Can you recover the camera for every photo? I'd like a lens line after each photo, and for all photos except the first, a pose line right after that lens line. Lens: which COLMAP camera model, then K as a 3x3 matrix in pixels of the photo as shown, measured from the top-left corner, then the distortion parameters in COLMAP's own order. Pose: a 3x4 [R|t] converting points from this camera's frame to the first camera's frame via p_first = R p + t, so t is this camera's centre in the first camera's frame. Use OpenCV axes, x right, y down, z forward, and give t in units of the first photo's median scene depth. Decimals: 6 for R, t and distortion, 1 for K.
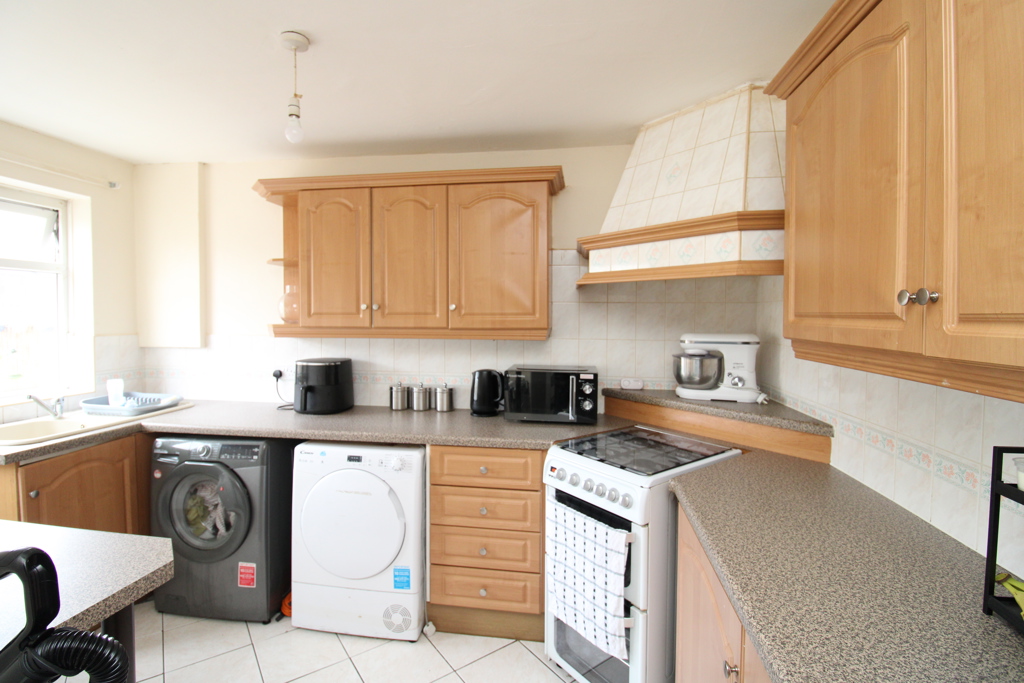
lens RADIAL K [[473.6, 0, 510.9], [0, 473.6, 328.1], [0, 0, 1]] dist [0.001058, -0.014791]
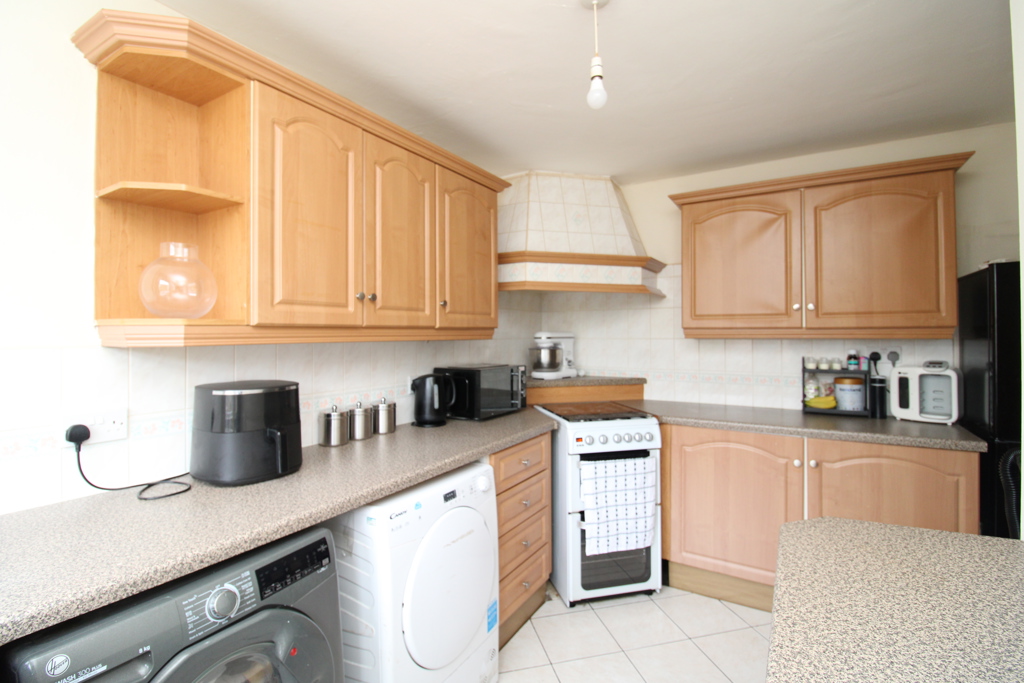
lens RADIAL K [[473.6, 0, 510.9], [0, 473.6, 328.1], [0, 0, 1]] dist [0.001058, -0.014791]
pose [[0.378216, 0.006103, 0.925697, -0.899847], [0.031746, 0.999305, -0.019559, 0.023680], [-0.925173, 0.036785, 0.377760, 0.555541]]
